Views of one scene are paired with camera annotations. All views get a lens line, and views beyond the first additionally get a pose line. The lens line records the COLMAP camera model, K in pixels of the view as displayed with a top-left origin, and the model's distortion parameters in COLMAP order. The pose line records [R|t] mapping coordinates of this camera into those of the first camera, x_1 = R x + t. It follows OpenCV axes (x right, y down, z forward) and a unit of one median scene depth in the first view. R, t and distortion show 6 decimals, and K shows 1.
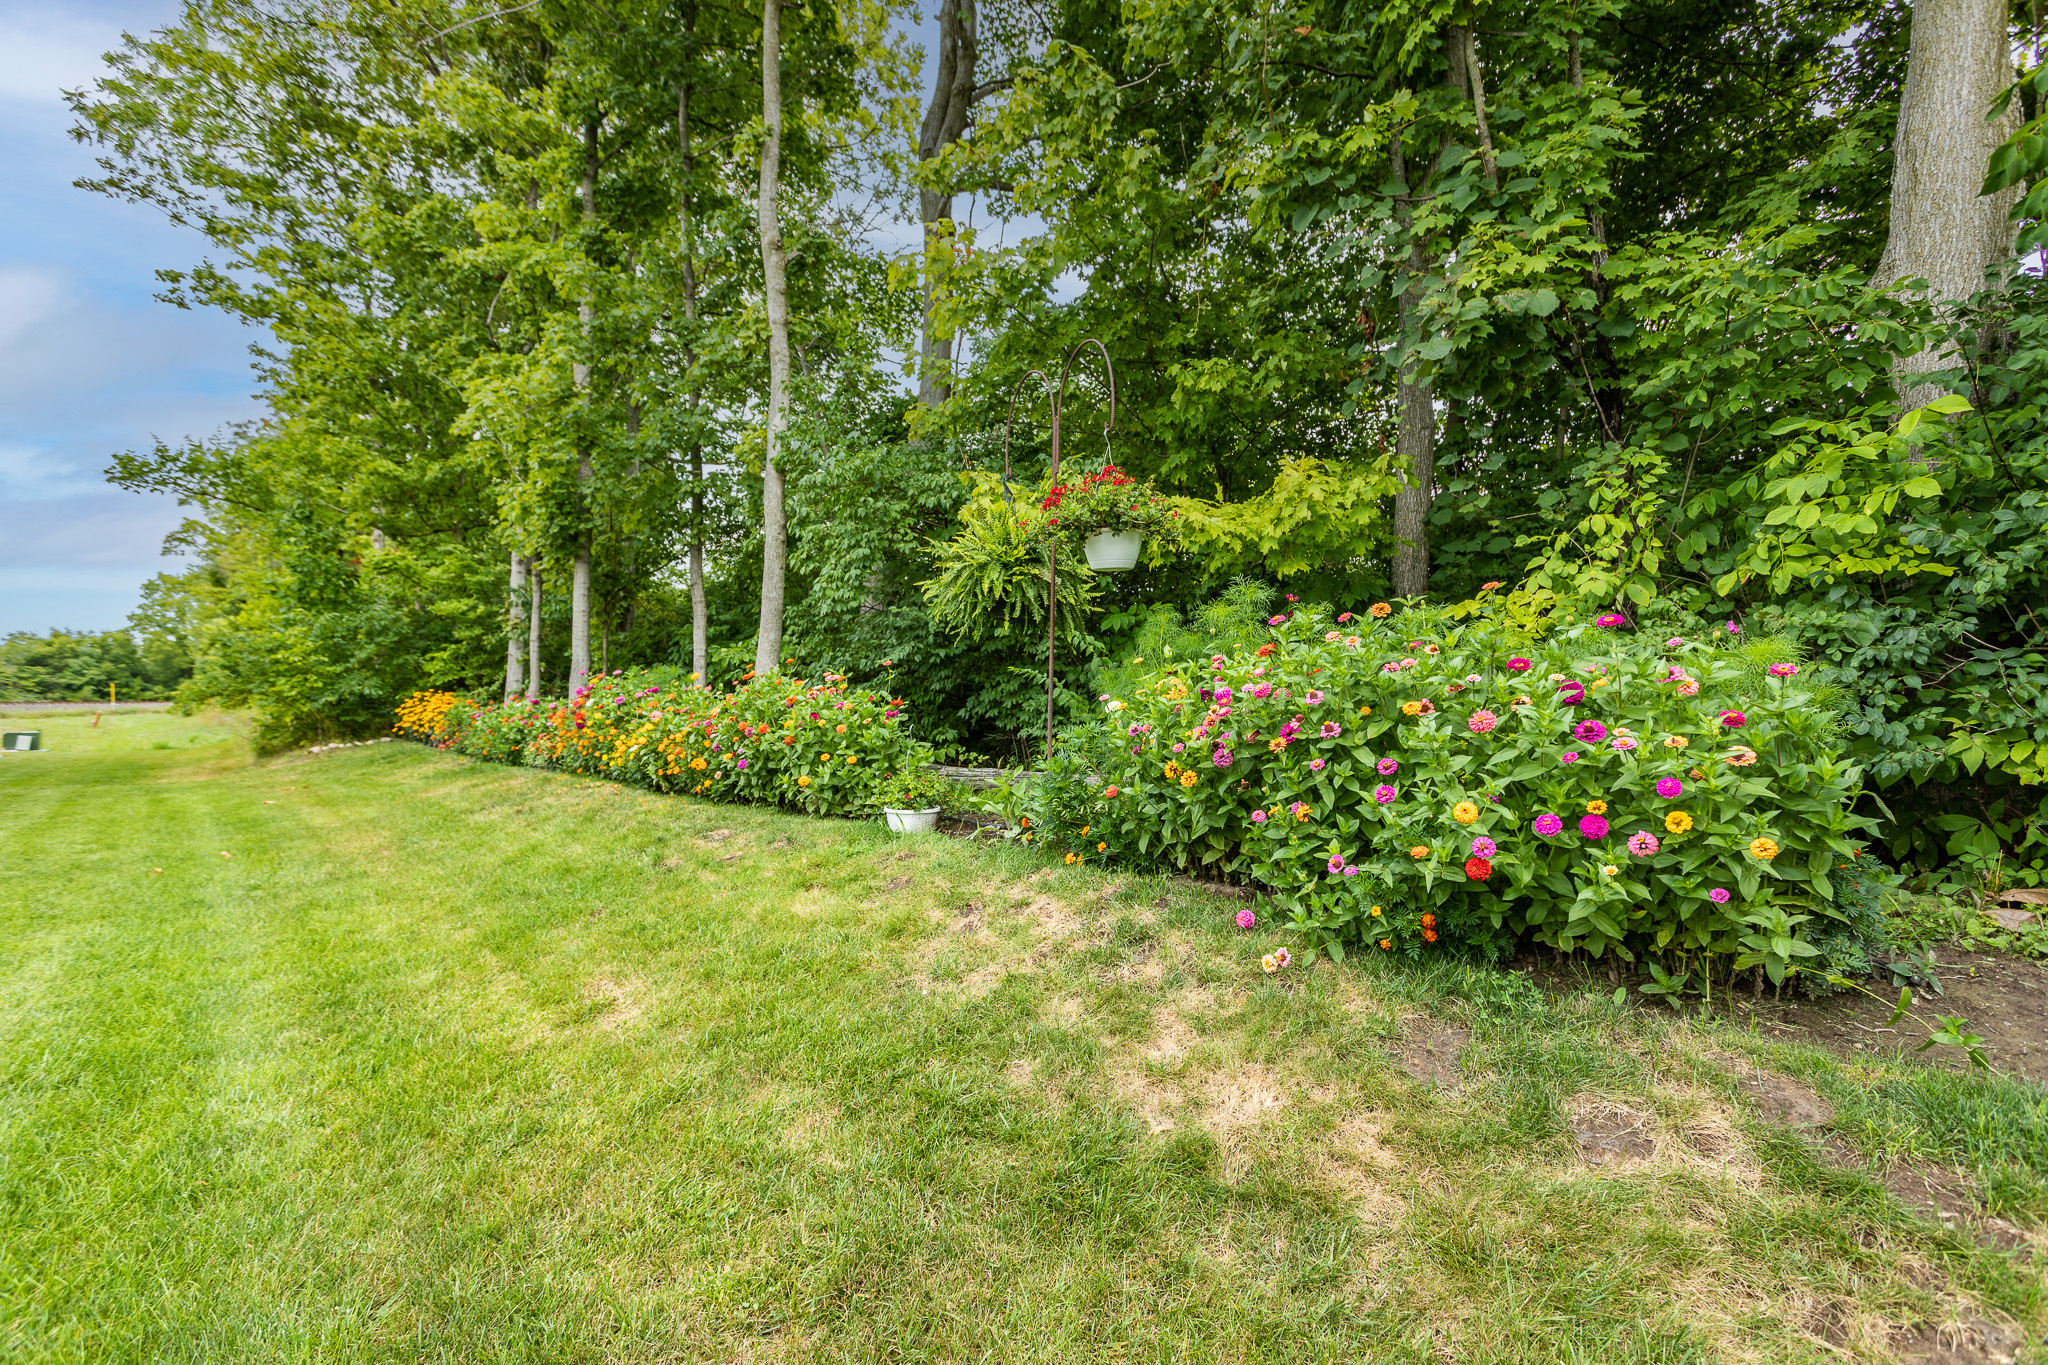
lens RADIAL K [[966.8, 0, 1024.0], [0, 966.8, 682.5], [0, 0, 1]] dist [0.000699, 0.000359]
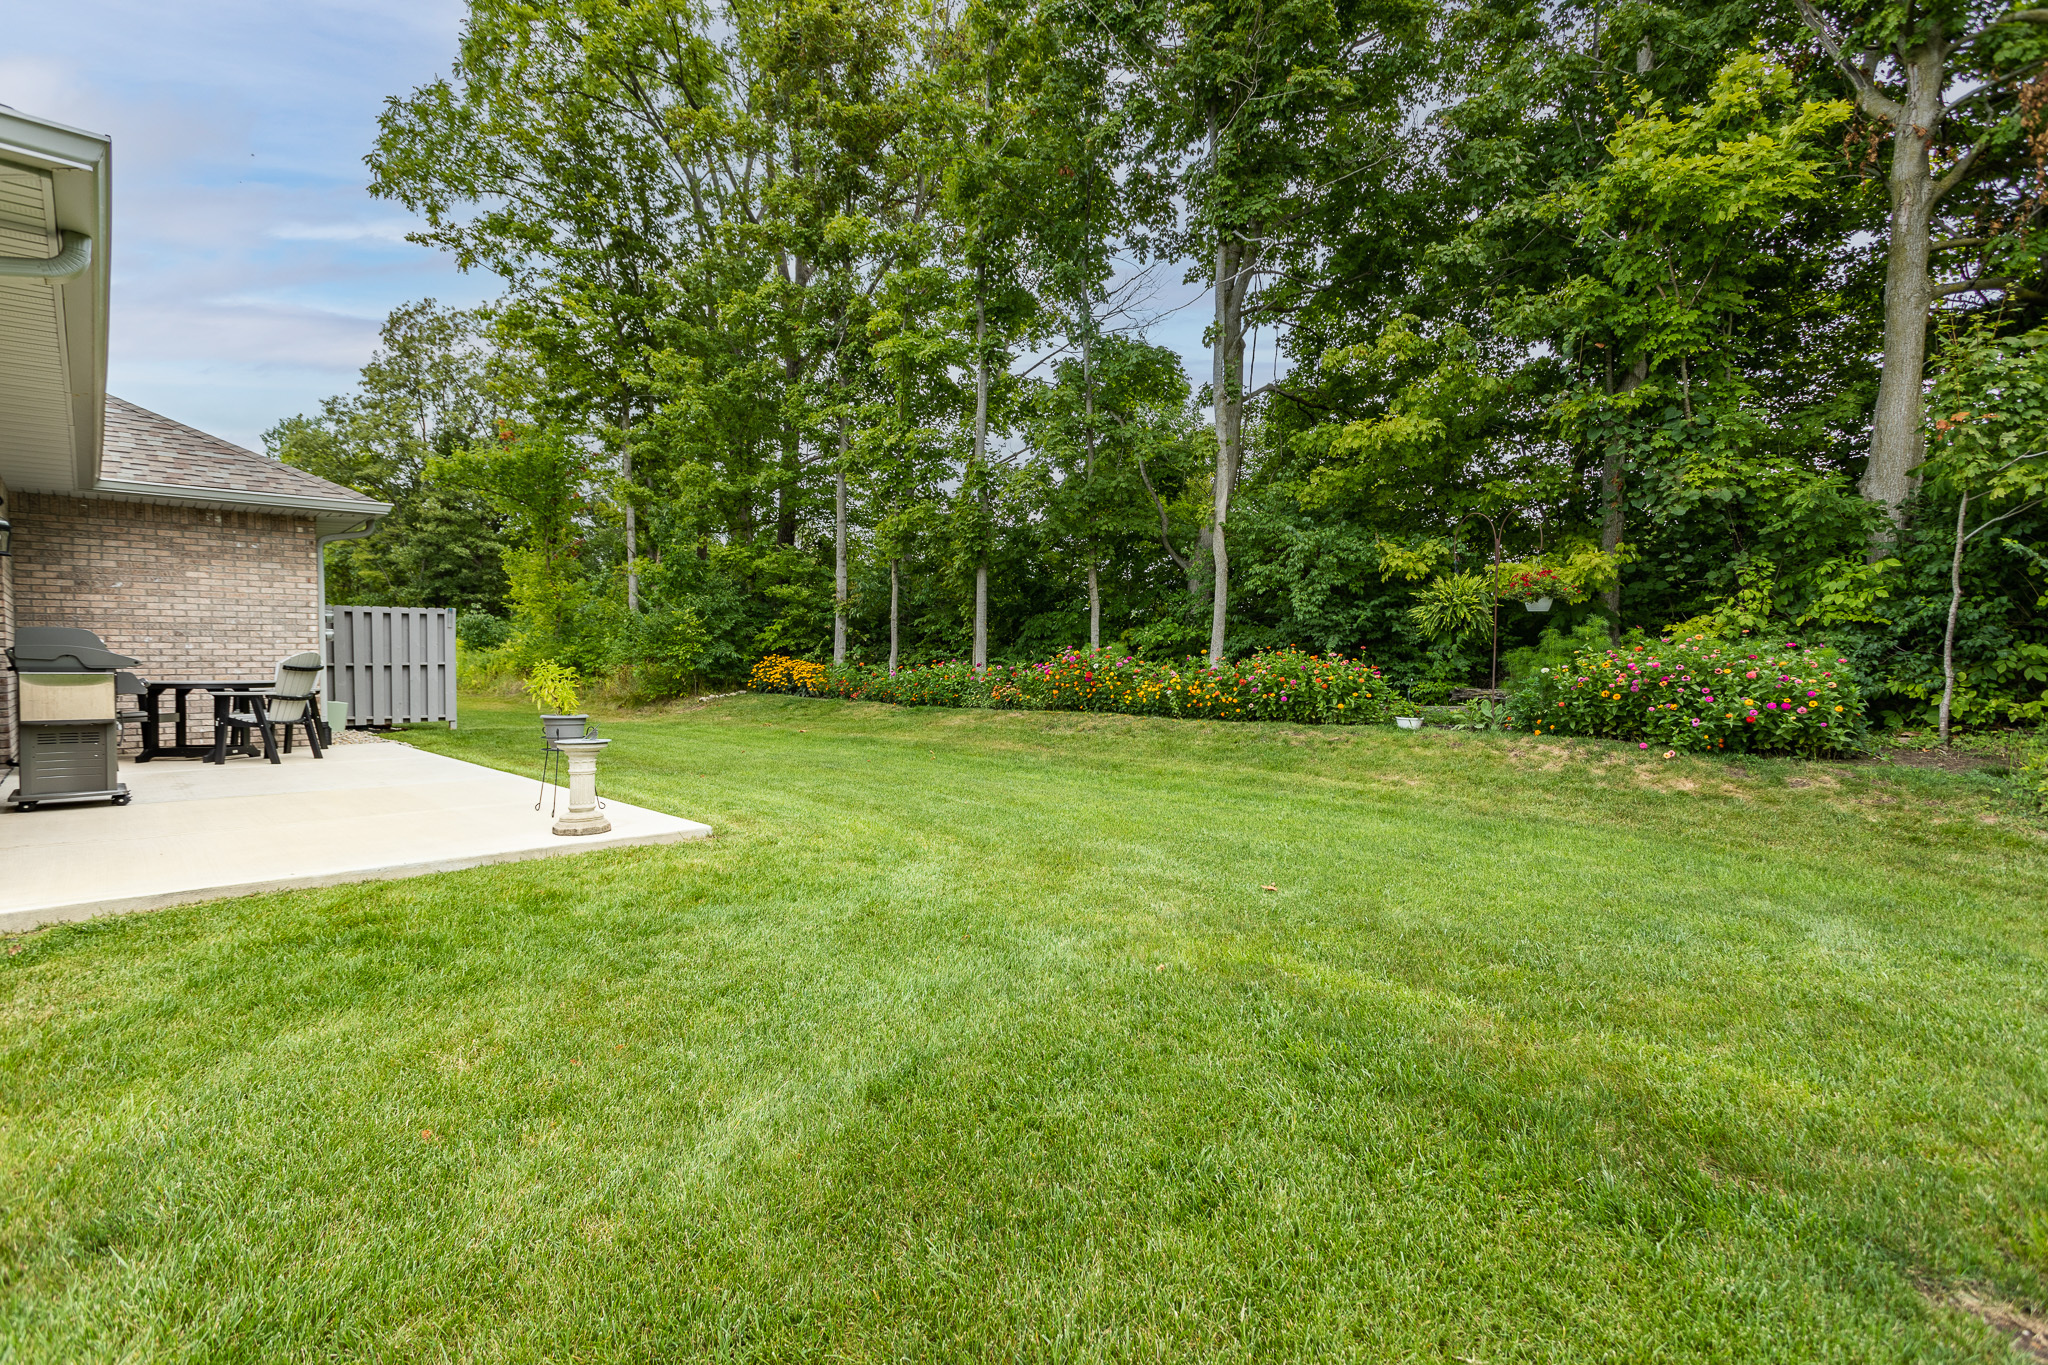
lens RADIAL K [[966.8, 0, 1024.0], [0, 966.8, 682.5], [0, 0, 1]] dist [0.000699, 0.000359]
pose [[0.999240, 0.002852, 0.038874, -1.542798], [-0.004463, 0.999132, 0.041424, -0.044706], [-0.038722, -0.041566, 0.998385, -1.590891]]
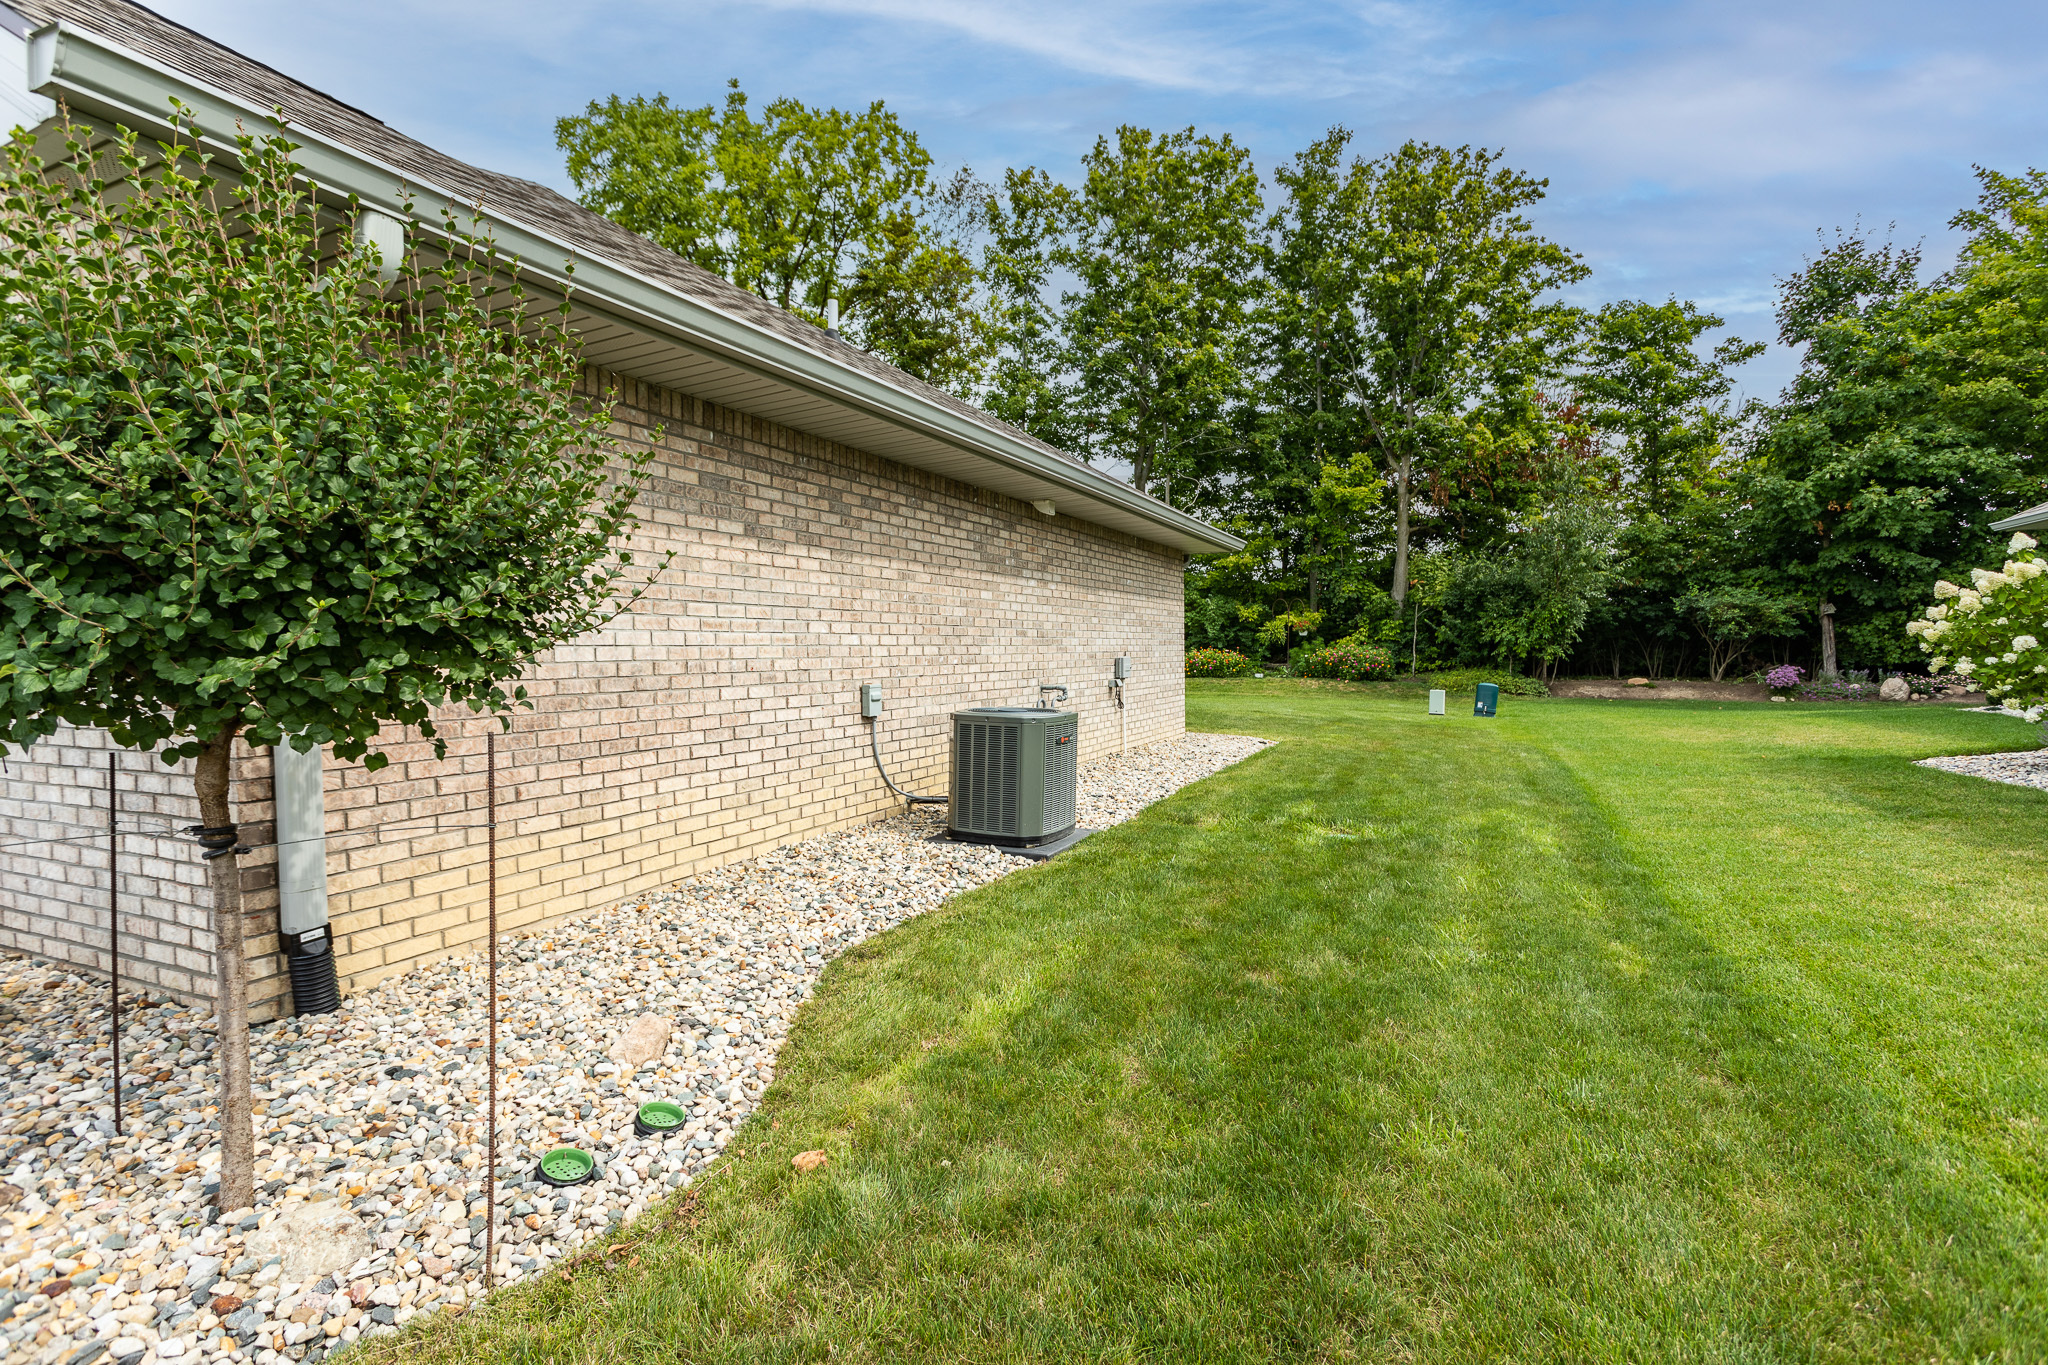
lens RADIAL K [[966.8, 0, 1024.0], [0, 966.8, 682.5], [0, 0, 1]] dist [0.000699, 0.000359]
pose [[0.919442, -0.013850, 0.392981, -5.416637], [-0.005285, 0.998854, 0.047569, -0.123102], [-0.393190, -0.045814, 0.918315, -5.510433]]
